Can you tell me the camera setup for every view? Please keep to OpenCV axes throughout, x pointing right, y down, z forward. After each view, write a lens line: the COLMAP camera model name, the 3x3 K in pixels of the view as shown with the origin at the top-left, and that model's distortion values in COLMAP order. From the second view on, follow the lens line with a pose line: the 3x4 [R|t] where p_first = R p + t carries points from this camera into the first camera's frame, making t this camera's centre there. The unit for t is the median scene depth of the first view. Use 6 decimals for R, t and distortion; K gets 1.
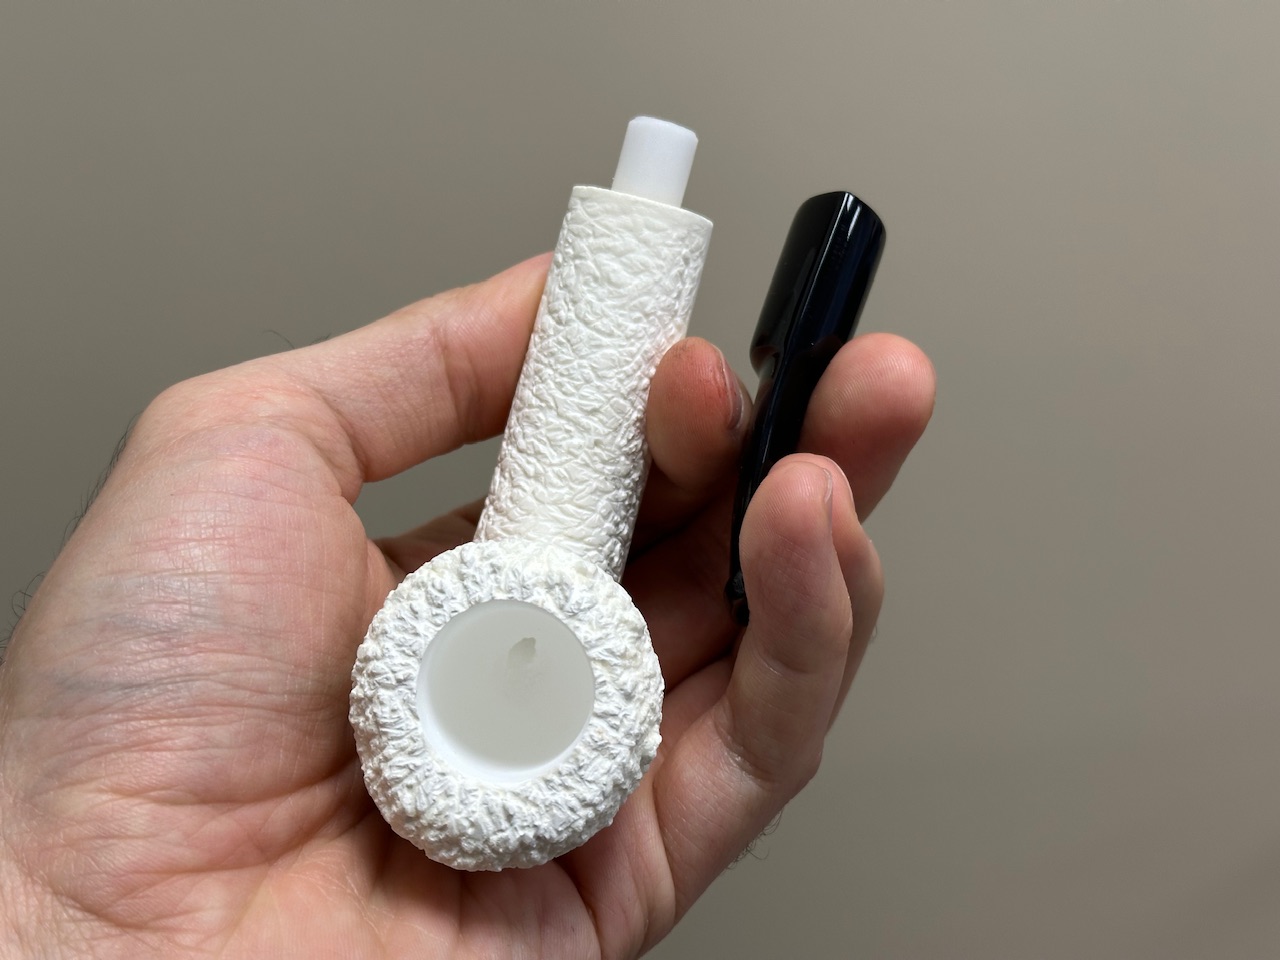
lens RADIAL K [[1782.2, 0, 640.0], [0, 1782.2, 480.0], [0, 0, 1]] dist [0.002205, -0.002435]
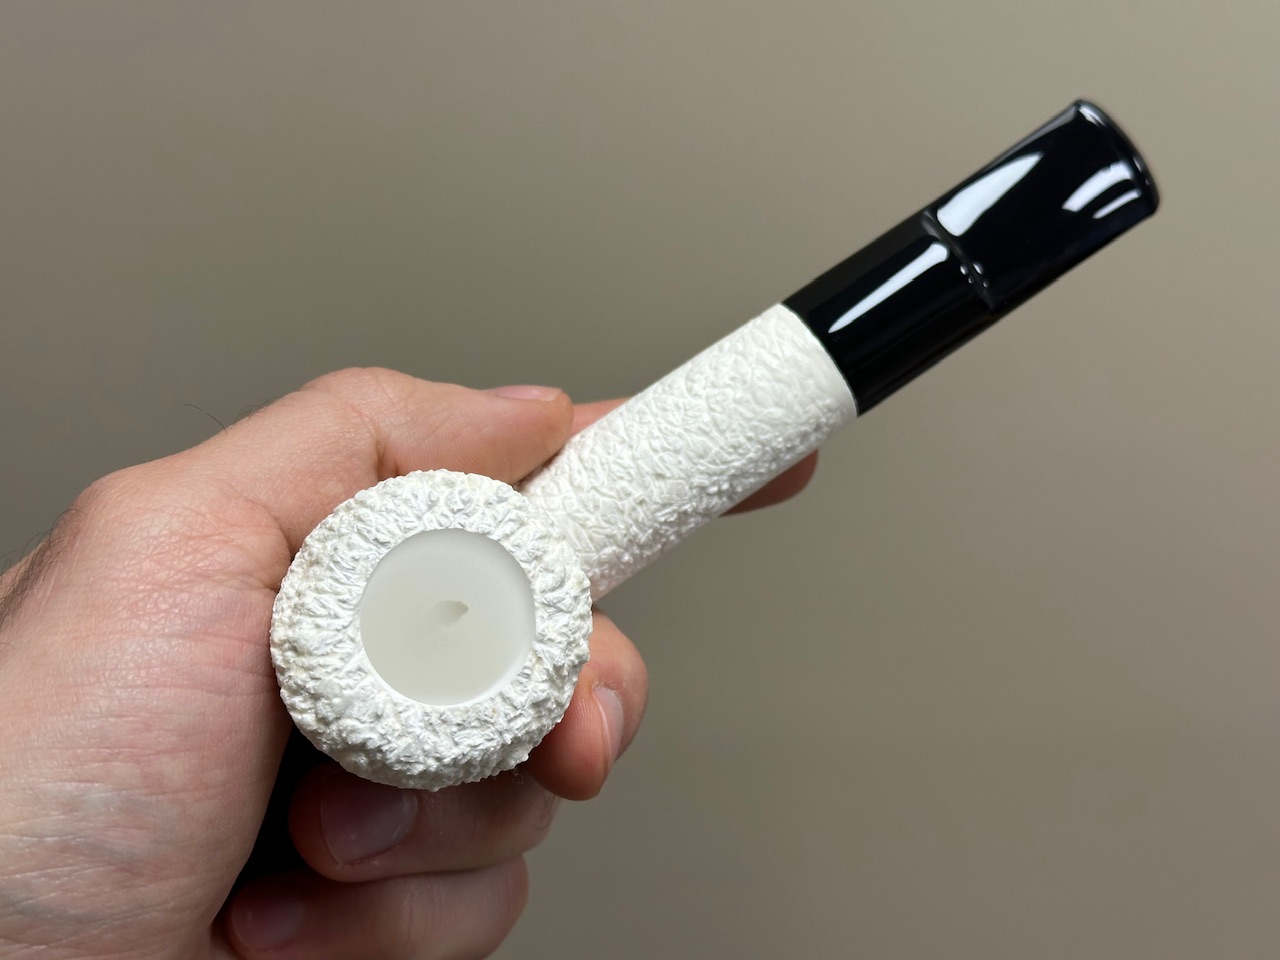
lens RADIAL K [[1782.2, 0, 640.0], [0, 1782.2, 480.0], [0, 0, 1]] dist [0.002205, -0.002435]
pose [[0.753185, 0.656858, 0.035369, -0.069863], [-0.647123, 0.749530, -0.139415, 0.112675], [-0.118086, 0.082117, 0.989602, -0.007710]]
